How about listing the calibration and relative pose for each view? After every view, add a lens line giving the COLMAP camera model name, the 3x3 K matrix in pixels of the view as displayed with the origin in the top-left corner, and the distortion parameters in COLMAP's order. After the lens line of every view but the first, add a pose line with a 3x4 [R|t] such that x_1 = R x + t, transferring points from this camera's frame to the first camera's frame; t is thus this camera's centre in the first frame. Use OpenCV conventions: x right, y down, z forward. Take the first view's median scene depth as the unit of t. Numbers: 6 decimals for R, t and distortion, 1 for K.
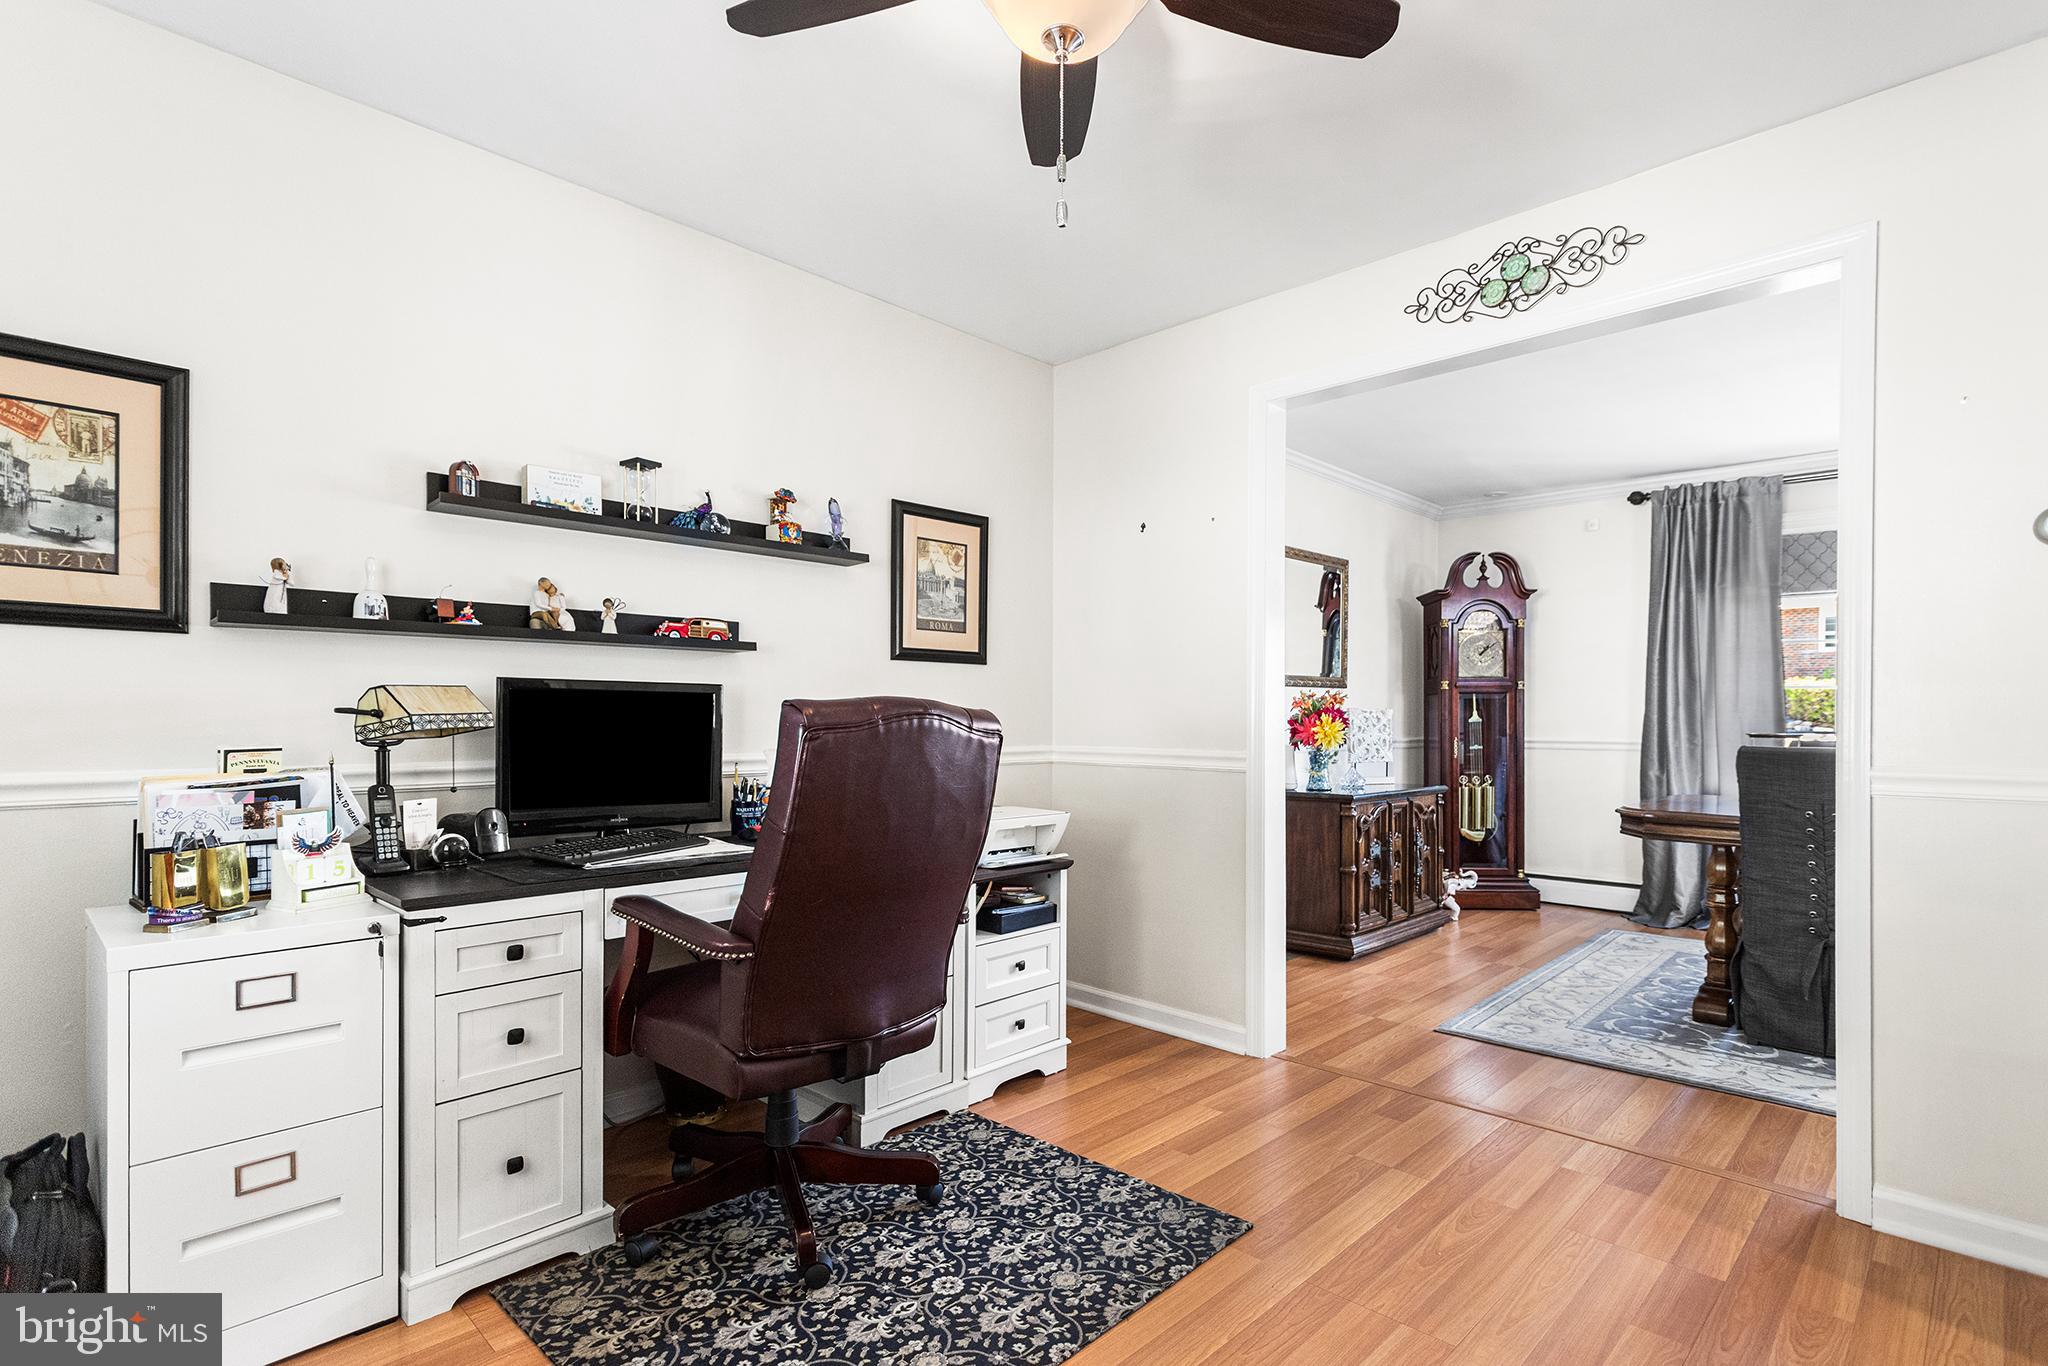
lens RADIAL K [[1024.5, 0, 1008.6], [0, 1024.5, 723.0], [0, 0, 1]] dist [0.000954, 0.000616]
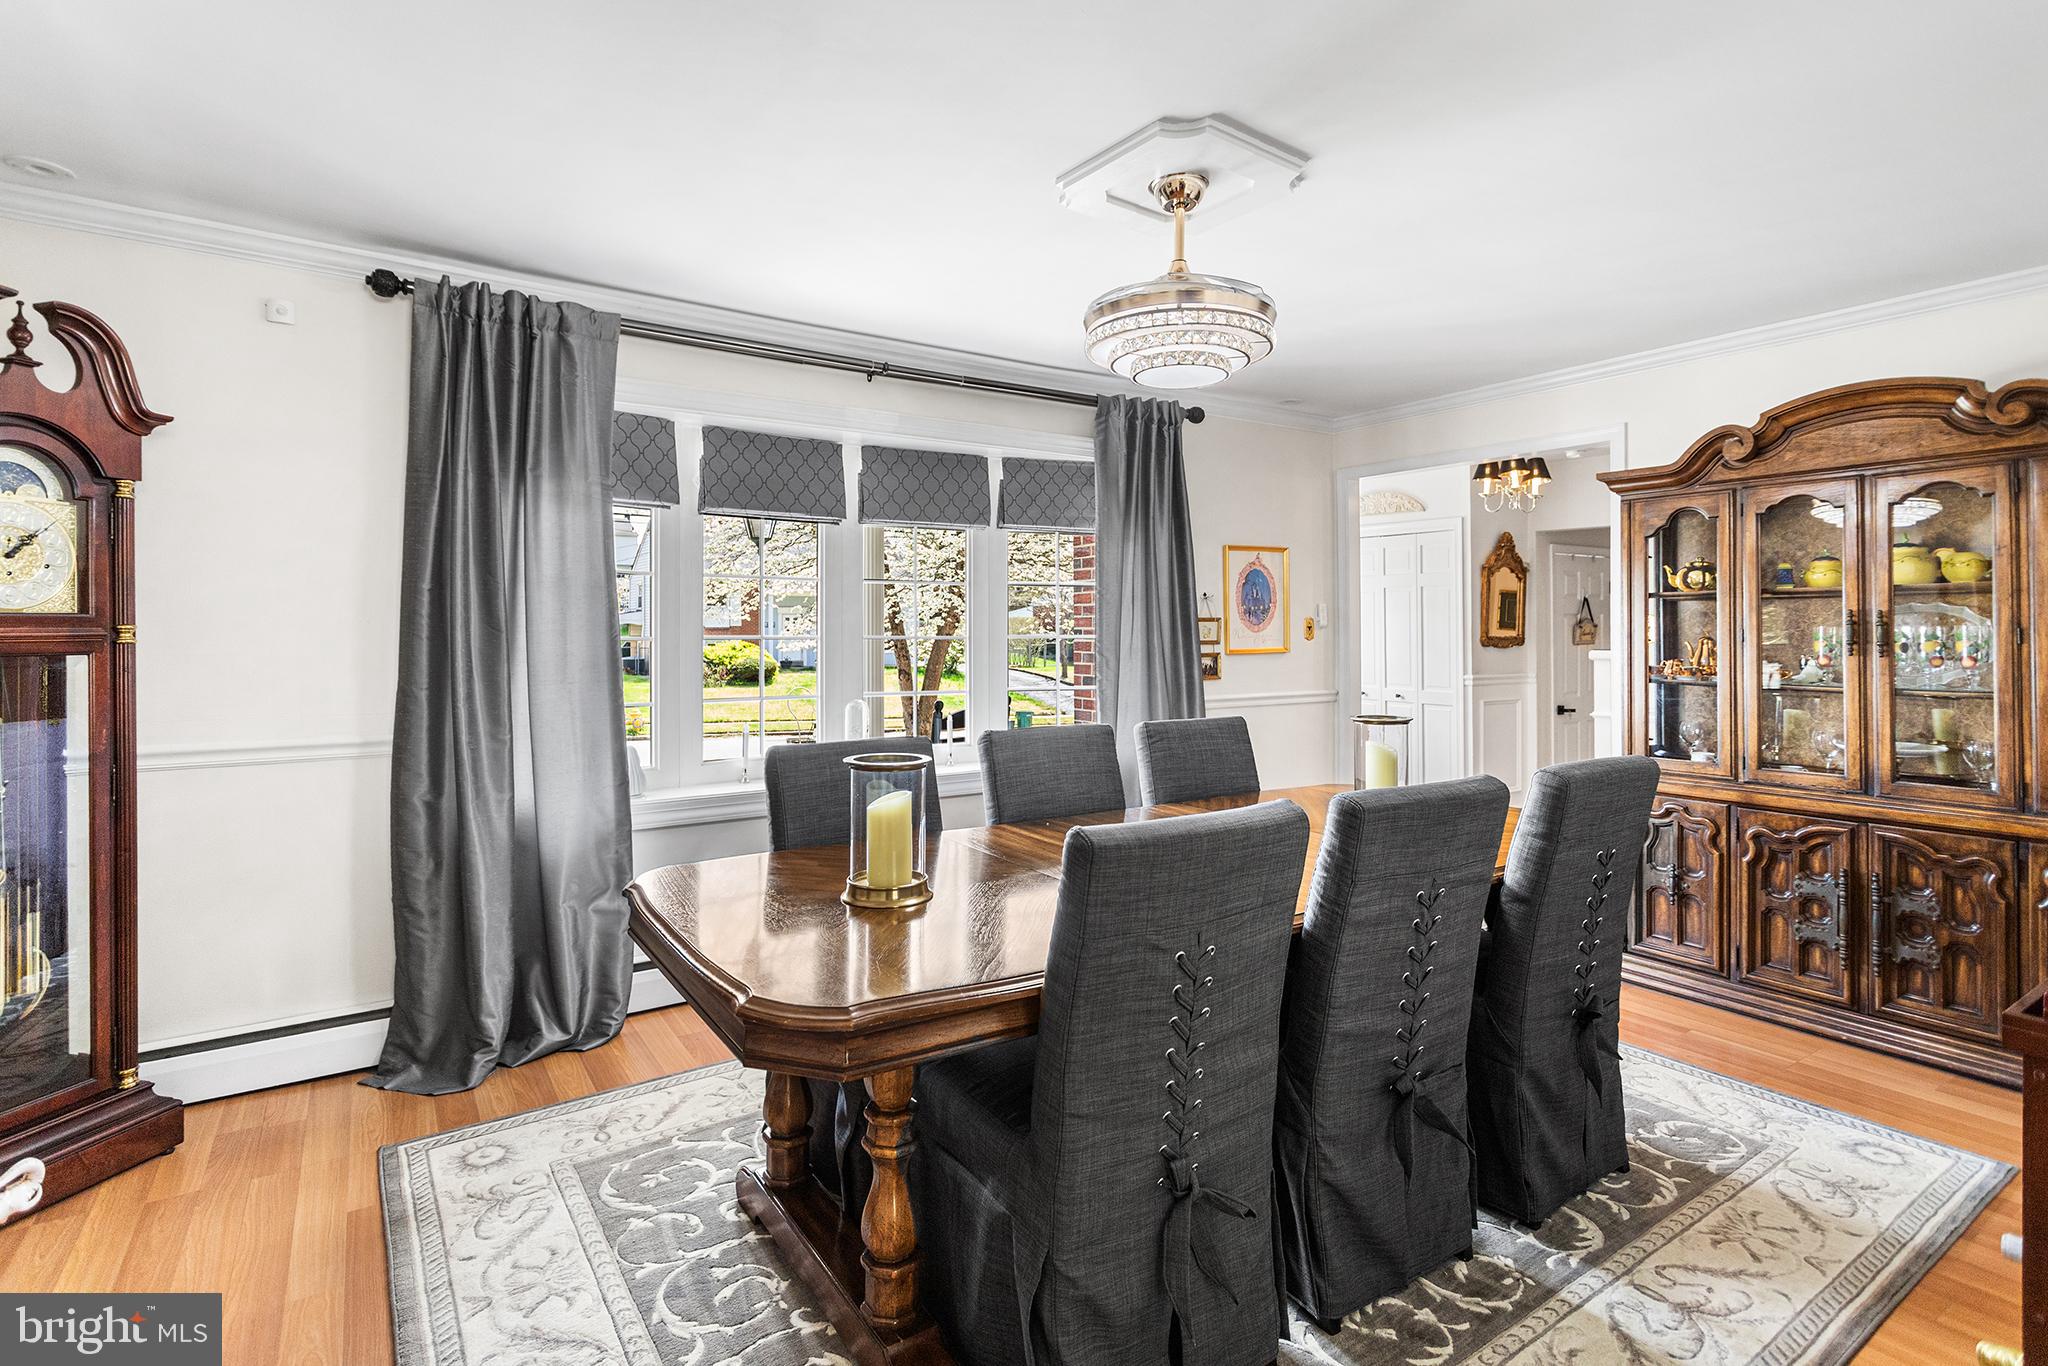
lens RADIAL K [[975.8, 0, 1023.1], [0, 975.8, 620.5], [0, 0, 1]] dist [-0.002093, 0.002406]
pose [[0.207871, 0.003825, 0.978149, 0.363072], [0.002284, 0.999988, -0.004395, -0.080327], [-0.978153, 0.003147, 0.207860, 1.112782]]
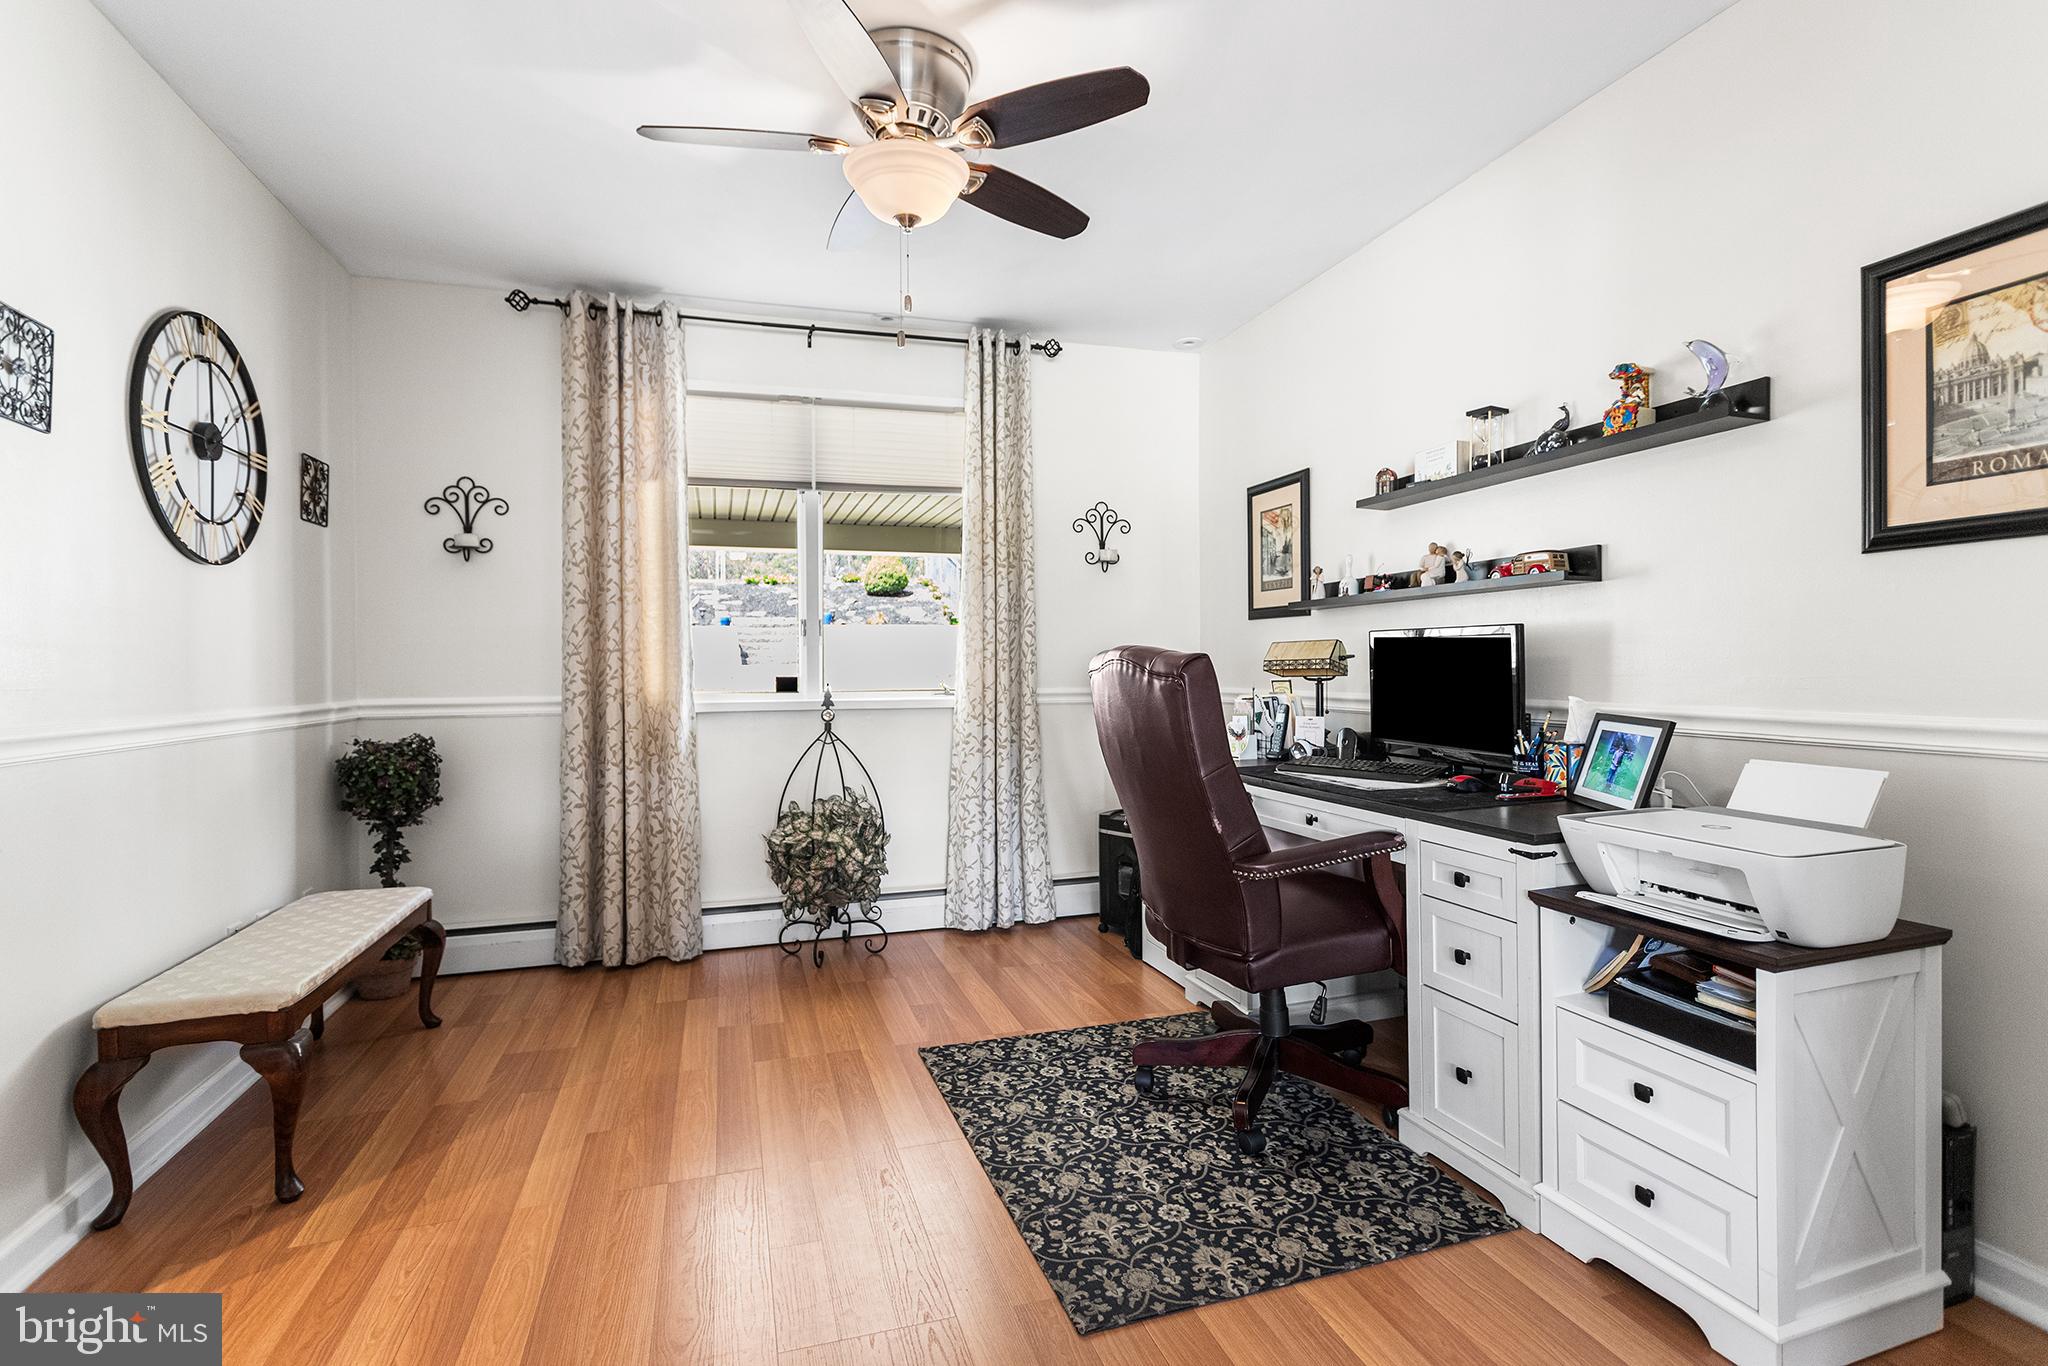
lens RADIAL K [[975.8, 0, 1024.9], [0, 975.8, 668.7], [0, 0, 1]] dist [-0.002093, 0.002406]
pose [[-0.471381, 0.004274, -0.881919, 0.687145], [0.002312, 0.999991, 0.003611, -0.001323], [0.881927, -0.000337, -0.471386, 1.006431]]
